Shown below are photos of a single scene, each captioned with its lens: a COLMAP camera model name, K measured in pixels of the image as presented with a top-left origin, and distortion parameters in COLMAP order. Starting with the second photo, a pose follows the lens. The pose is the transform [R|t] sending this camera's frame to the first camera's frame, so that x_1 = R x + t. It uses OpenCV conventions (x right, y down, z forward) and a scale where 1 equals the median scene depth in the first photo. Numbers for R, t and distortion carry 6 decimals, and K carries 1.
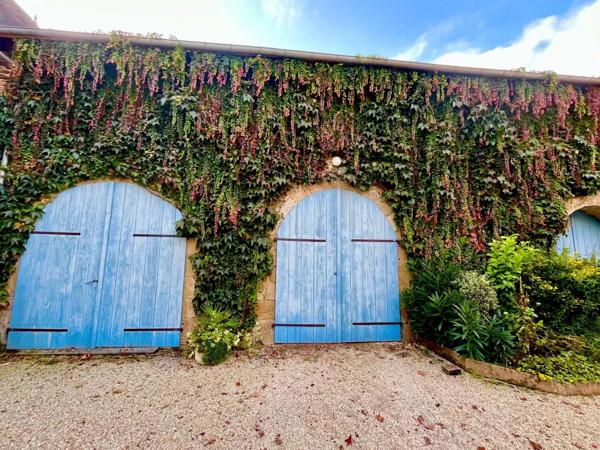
lens RADIAL K [[247.5, 0, 300.0], [0, 247.5, 225.0], [0, 0, 1]] dist [0.000094, 0.000036]
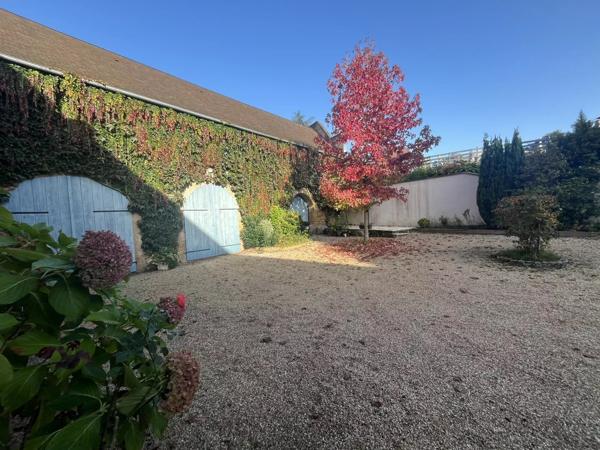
lens RADIAL K [[247.5, 0, 300.0], [0, 247.5, 225.0], [0, 0, 1]] dist [0.000094, 0.000036]
pose [[0.709065, -0.082132, 0.700344, -0.815417], [-0.025993, 0.989474, 0.142357, -0.129122], [-0.704664, -0.119144, 0.699466, -1.011731]]
